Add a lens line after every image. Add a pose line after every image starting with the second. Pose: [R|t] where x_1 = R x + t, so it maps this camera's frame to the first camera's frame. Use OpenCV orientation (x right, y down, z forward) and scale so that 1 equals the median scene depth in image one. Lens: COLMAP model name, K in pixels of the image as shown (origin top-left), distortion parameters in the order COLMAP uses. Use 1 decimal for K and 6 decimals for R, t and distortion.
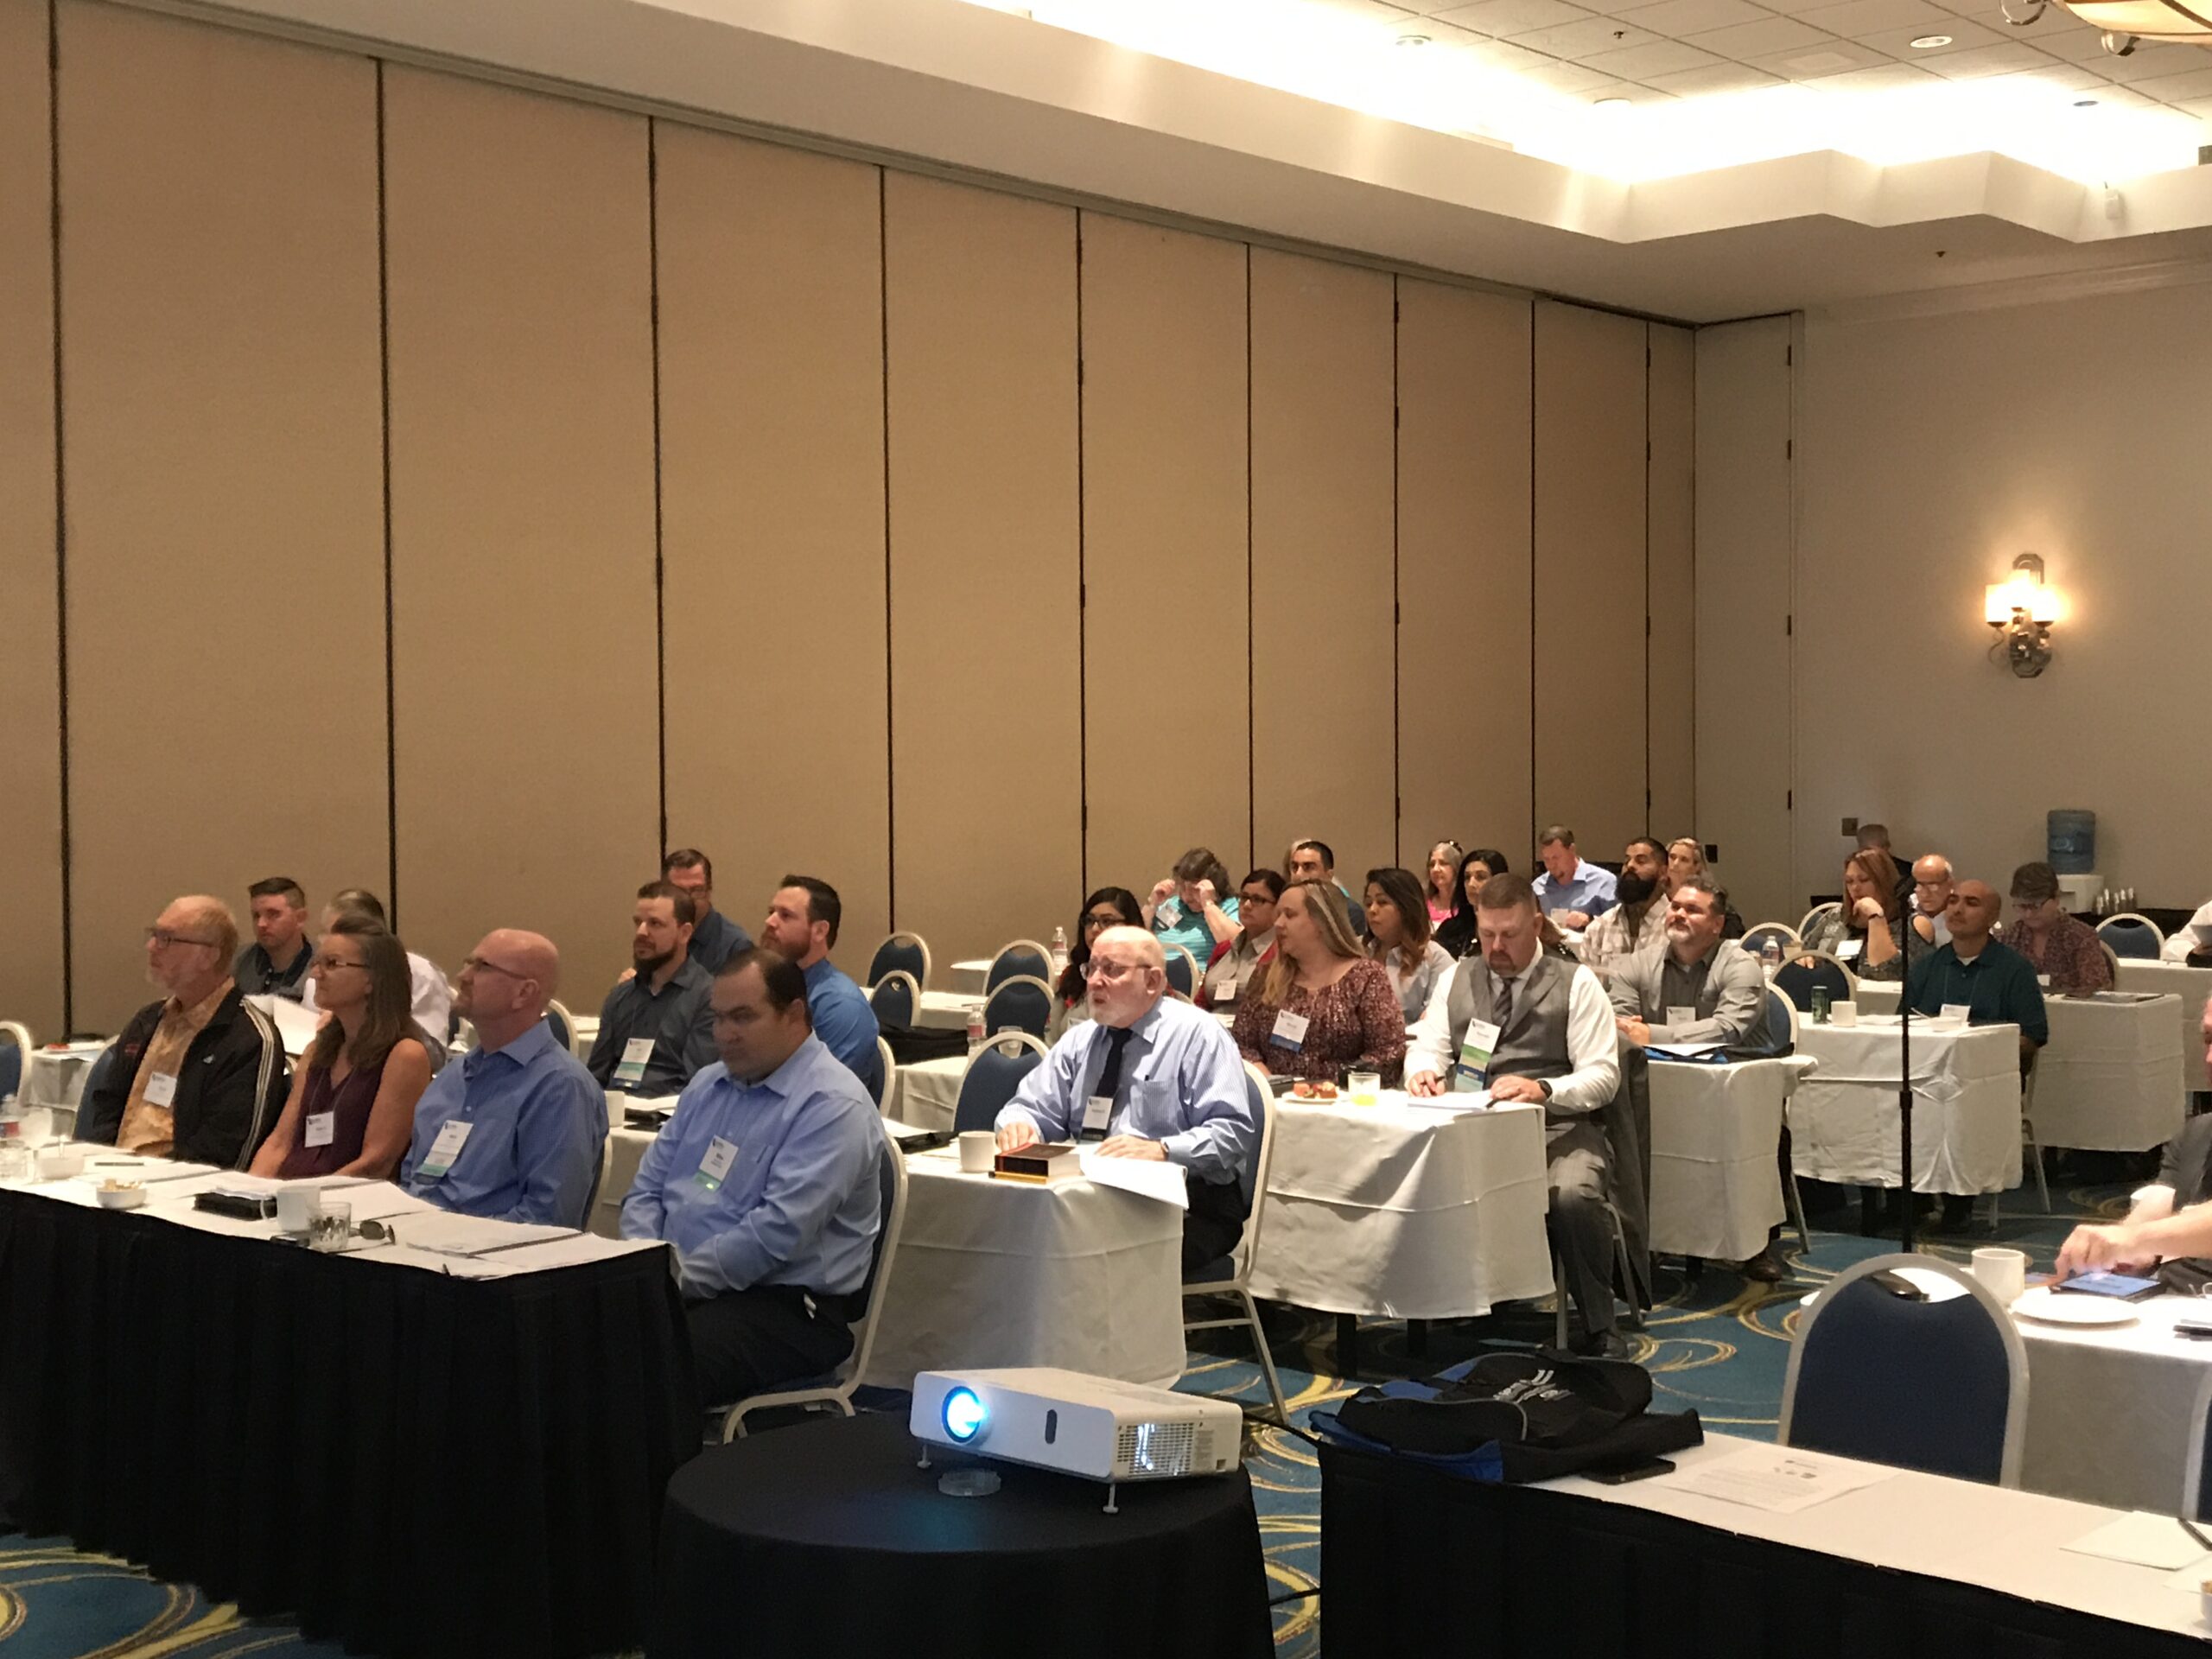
lens RADIAL K [[2821.9, 0, 1106.0], [0, 2821.9, 829.5], [0, 0, 1]] dist [0.151675, -0.450879]
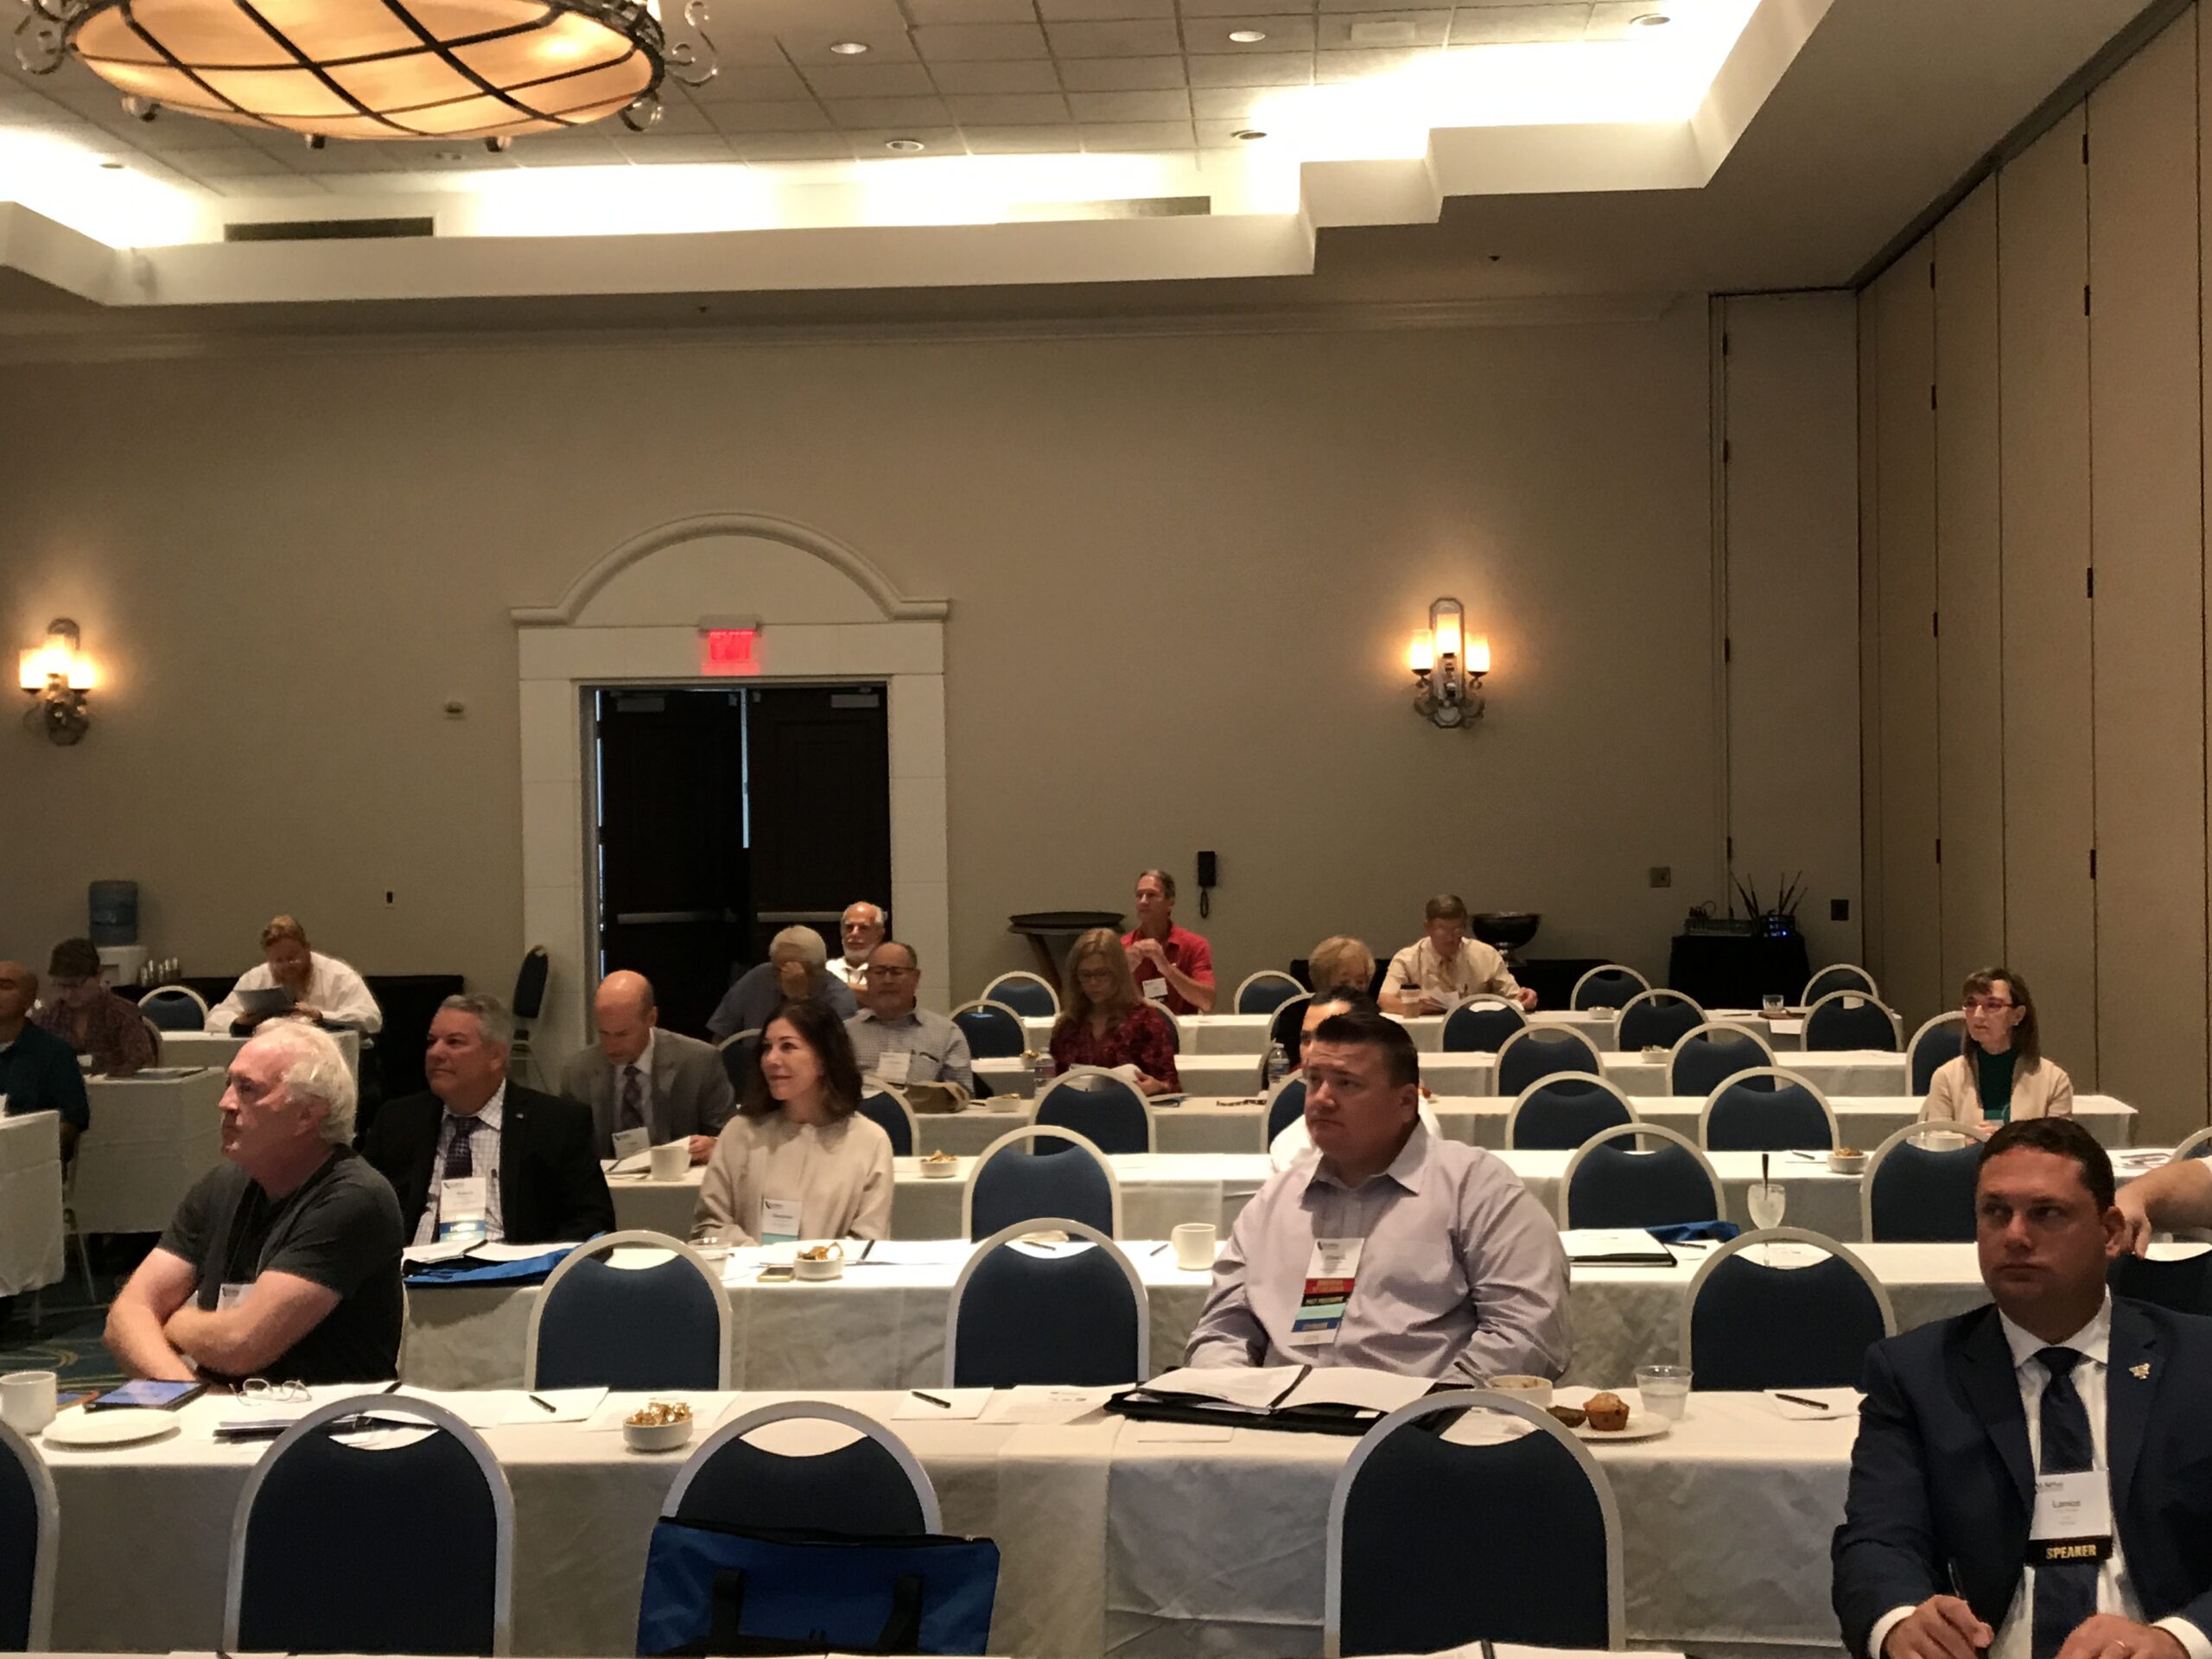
lens RADIAL K [[2821.9, 0, 1106.0], [0, 2821.9, 829.5], [0, 0, 1]] dist [0.151675, -0.450879]
pose [[0.790557, -0.012625, 0.612259, 0.012160], [0.026462, 0.999558, -0.013556, -0.003804], [-0.611817, 0.026918, 0.790541, 0.024812]]
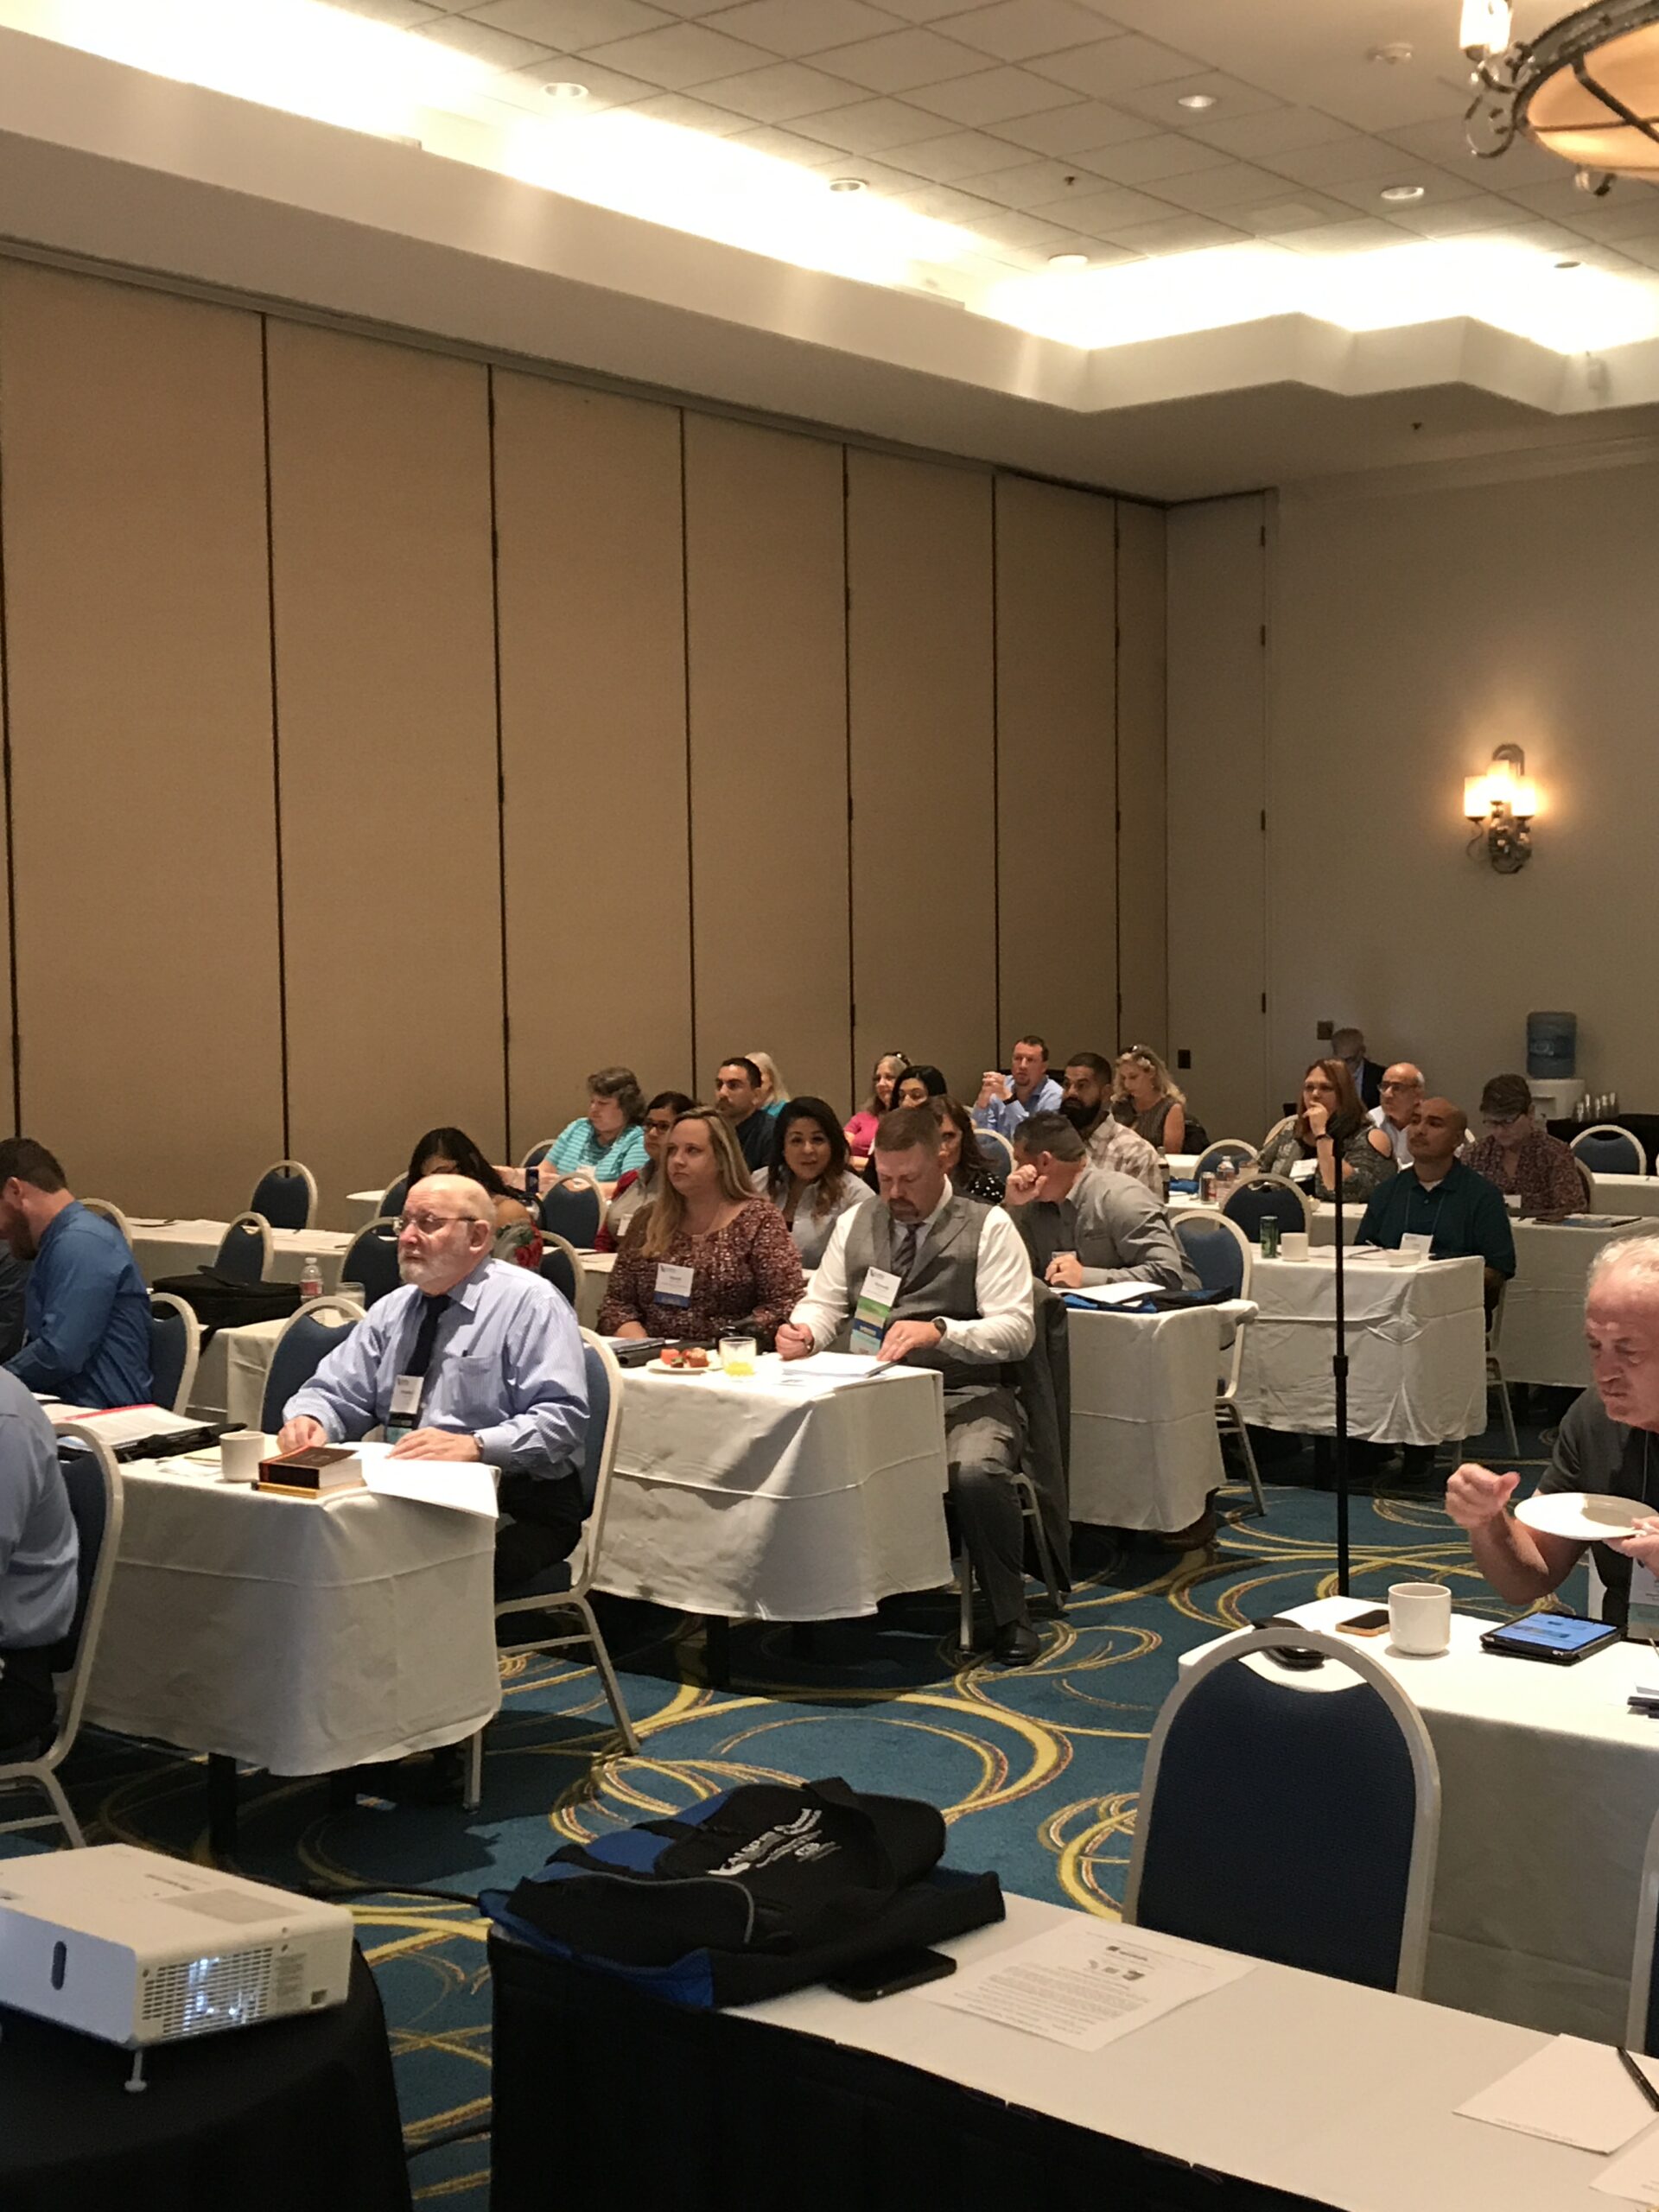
lens RADIAL K [[2821.9, 0, 788.7], [0, 2821.9, 1092.4], [0, 0, 1]] dist [0.151675, -0.450879]
pose [[0.998183, -0.008354, 0.059675, 0.044689], [0.006949, 0.999694, 0.023723, -0.007816], [-0.059855, -0.023265, 0.997936, 0.106565]]
